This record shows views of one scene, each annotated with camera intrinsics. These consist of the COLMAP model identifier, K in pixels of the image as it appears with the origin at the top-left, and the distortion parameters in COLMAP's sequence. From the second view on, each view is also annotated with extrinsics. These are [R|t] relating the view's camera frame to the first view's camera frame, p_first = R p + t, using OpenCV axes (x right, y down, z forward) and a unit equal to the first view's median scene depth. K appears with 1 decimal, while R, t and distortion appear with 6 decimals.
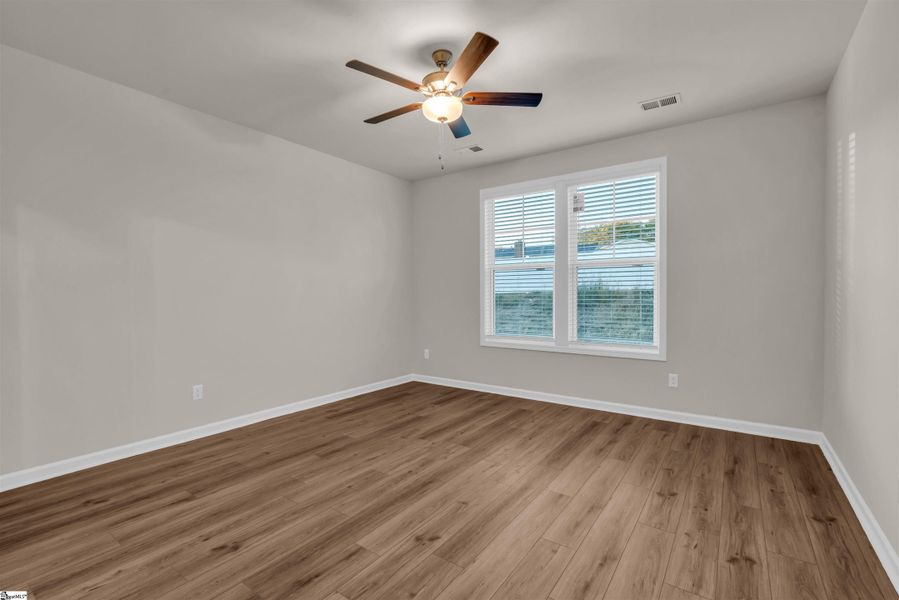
lens RADIAL K [[408.9, 0, 449.5], [0, 408.9, 300.0], [0, 0, 1]] dist [0.000435, 0.000395]
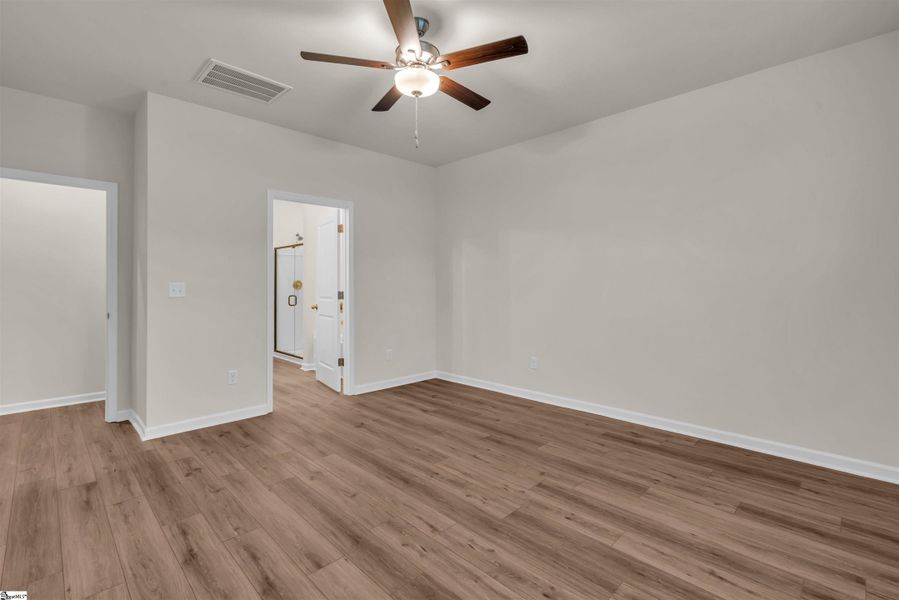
lens RADIAL K [[400.2, 0, 452.0], [0, 400.2, 306.2], [0, 0, 1]] dist [0.001189, 0.000211]
pose [[-0.161574, 0.051672, -0.985507, 0.771266], [-0.008046, 0.998526, 0.053674, -0.025481], [0.986828, 0.016601, -0.160920, 1.125437]]
